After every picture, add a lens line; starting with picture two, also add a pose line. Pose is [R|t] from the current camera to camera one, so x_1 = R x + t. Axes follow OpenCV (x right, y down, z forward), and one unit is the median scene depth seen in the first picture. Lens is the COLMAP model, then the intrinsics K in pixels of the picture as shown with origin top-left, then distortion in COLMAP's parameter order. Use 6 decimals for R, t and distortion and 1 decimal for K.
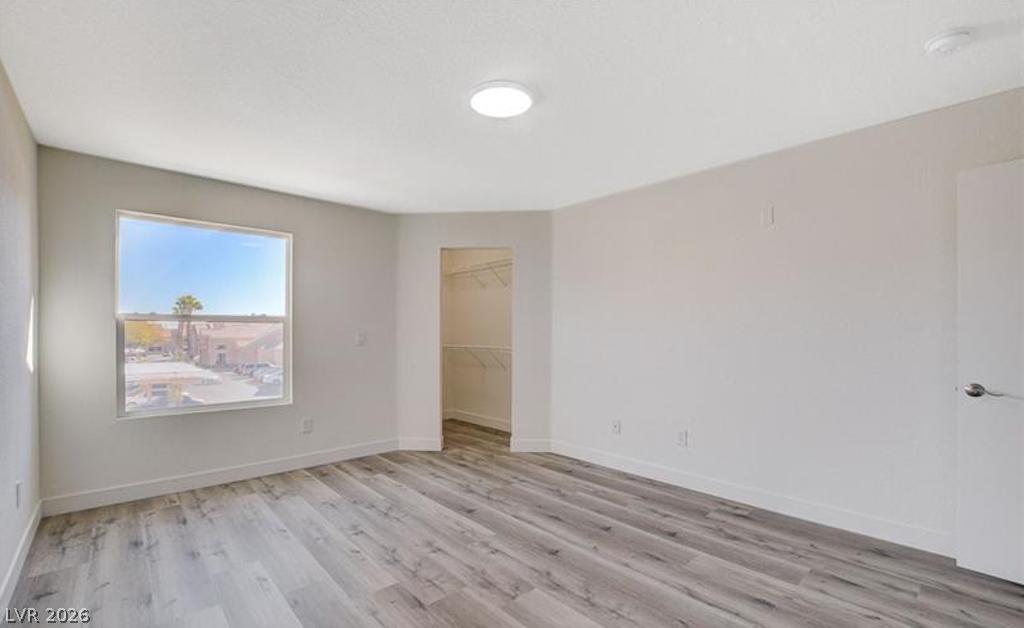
lens RADIAL K [[453.2, 0, 511.6], [0, 453.2, 336.5], [0, 0, 1]] dist [-0.026455, 0.000885]
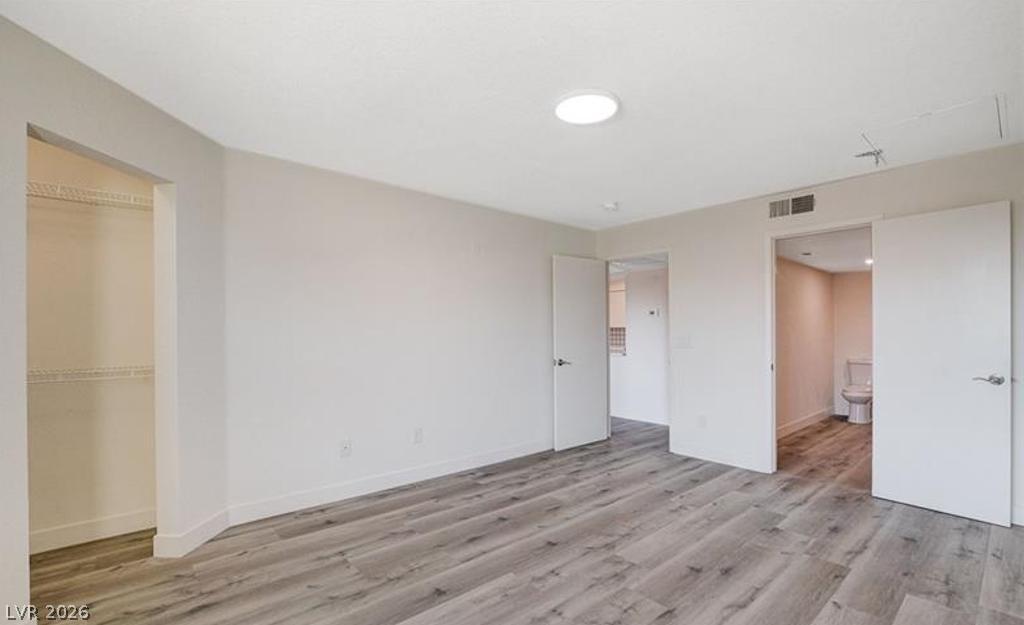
lens RADIAL K [[453.2, 0, 511.6], [0, 453.2, 335.0], [0, 0, 1]] dist [-0.026455, 0.000885]
pose [[0.018437, -0.003207, 0.999825, -0.816511], [0.017714, 0.999839, 0.002880, -0.012181], [-0.999673, 0.017658, 0.018491, 0.905420]]
